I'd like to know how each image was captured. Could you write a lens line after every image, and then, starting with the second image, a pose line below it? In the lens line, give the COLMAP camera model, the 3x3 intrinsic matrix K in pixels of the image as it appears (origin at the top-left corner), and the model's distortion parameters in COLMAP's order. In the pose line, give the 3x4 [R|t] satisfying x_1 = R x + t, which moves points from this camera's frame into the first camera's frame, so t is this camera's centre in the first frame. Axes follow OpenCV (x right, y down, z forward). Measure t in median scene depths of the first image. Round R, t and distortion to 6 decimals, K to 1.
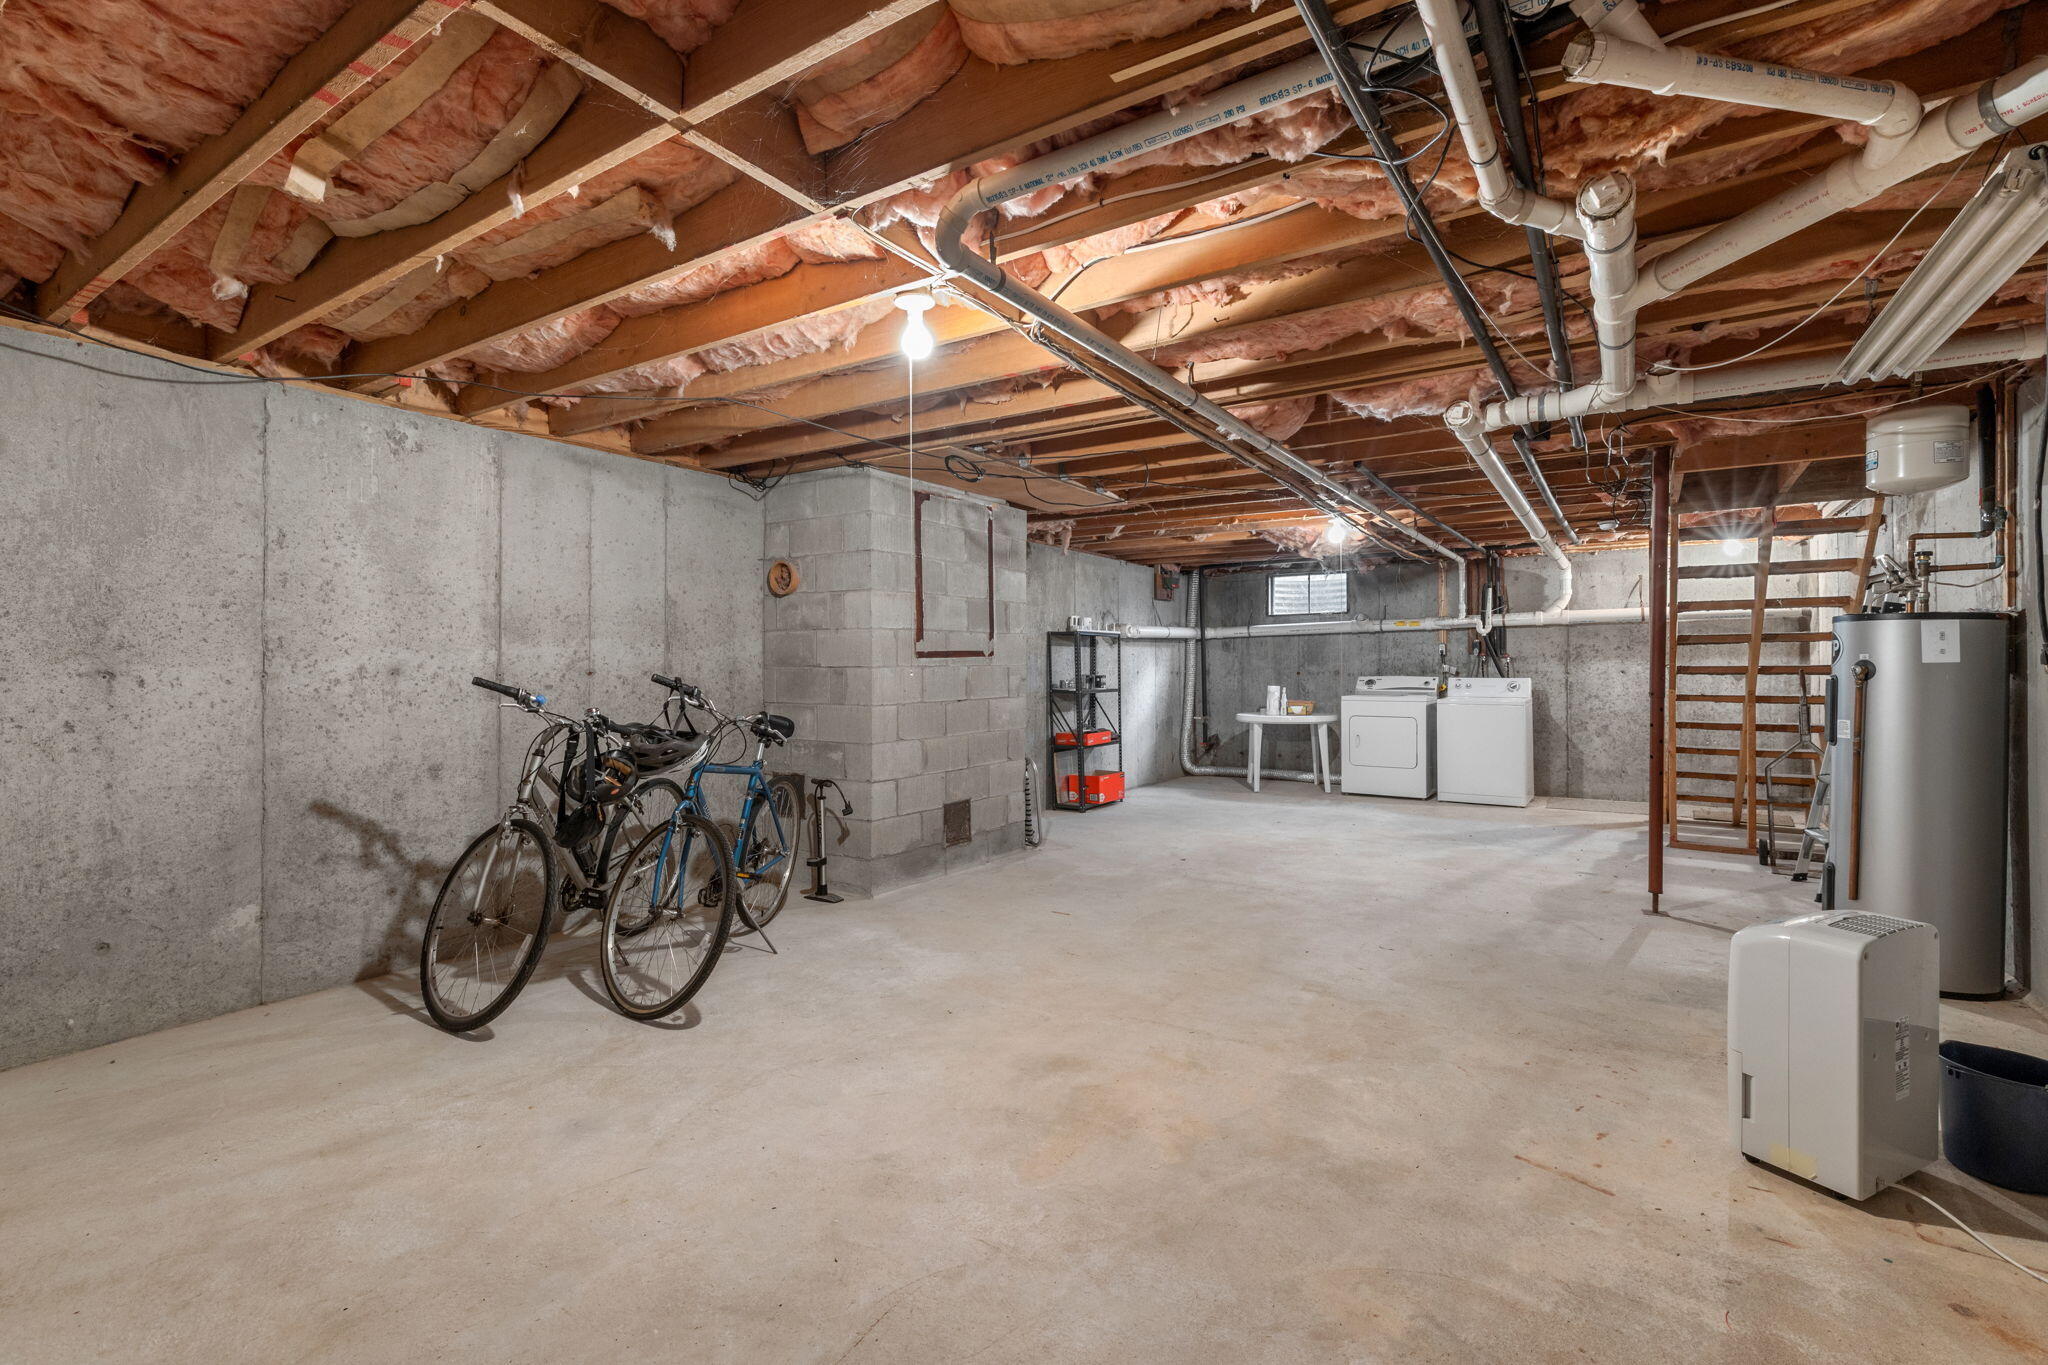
lens RADIAL K [[923.8, 0, 1018.1], [0, 923.8, 664.2], [0, 0, 1]] dist [0.000438, -0.000084]
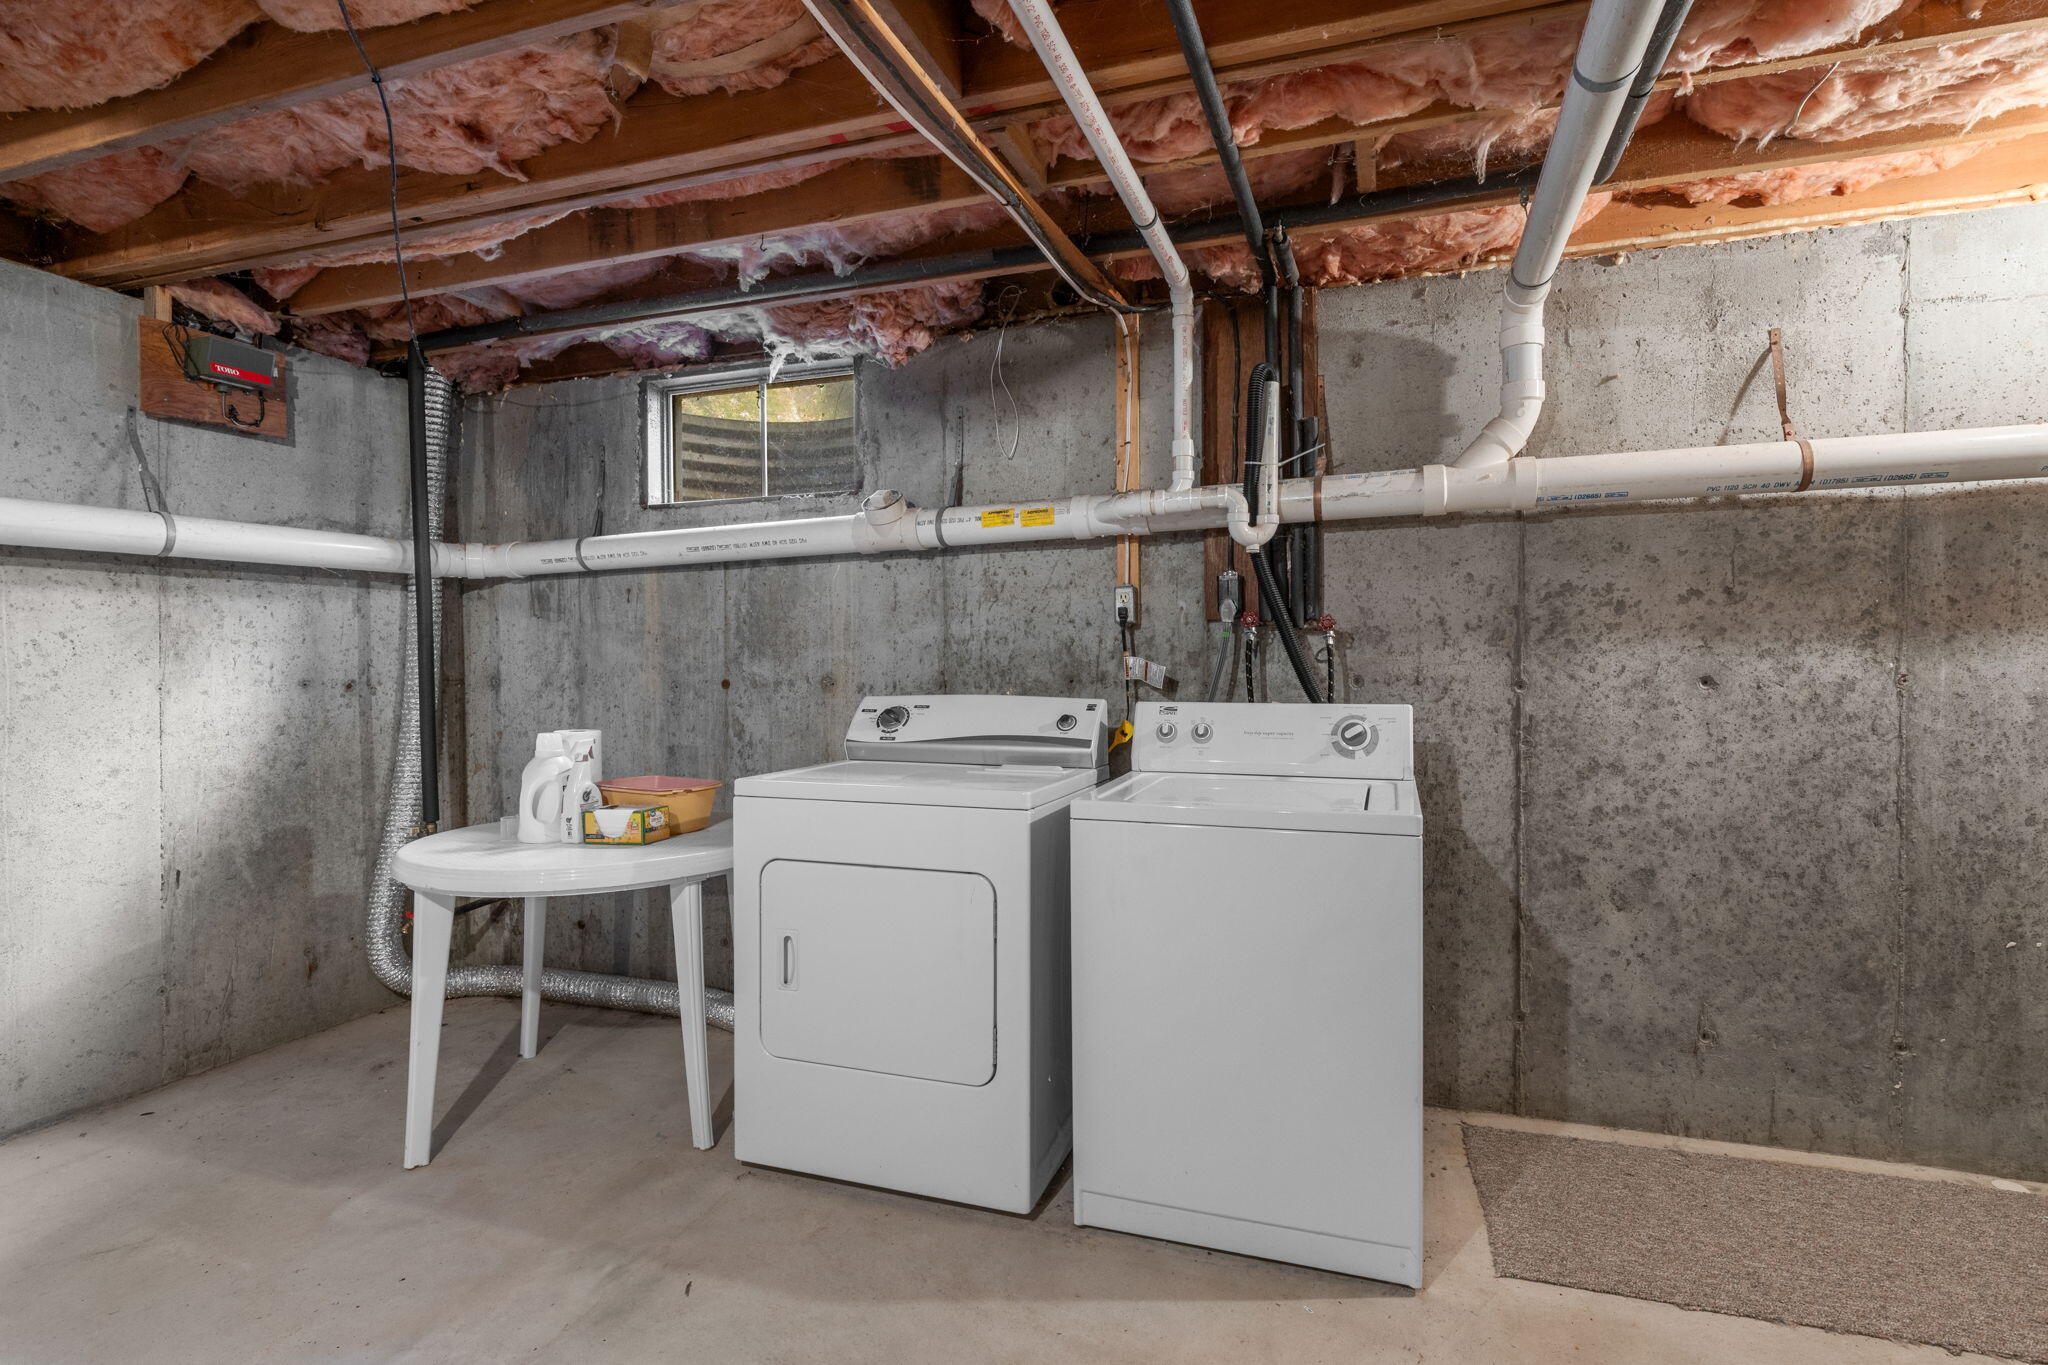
lens RADIAL K [[1029.2, 0, 1023.8], [0, 1029.2, 687.1], [0, 0, 1]] dist [0.003984, 0.000289]
pose [[0.968222, -0.005550, 0.250032, 0.354952], [-0.000108, 0.999744, 0.022606, 0.003081], [-0.250093, -0.021915, 0.967974, 0.707321]]
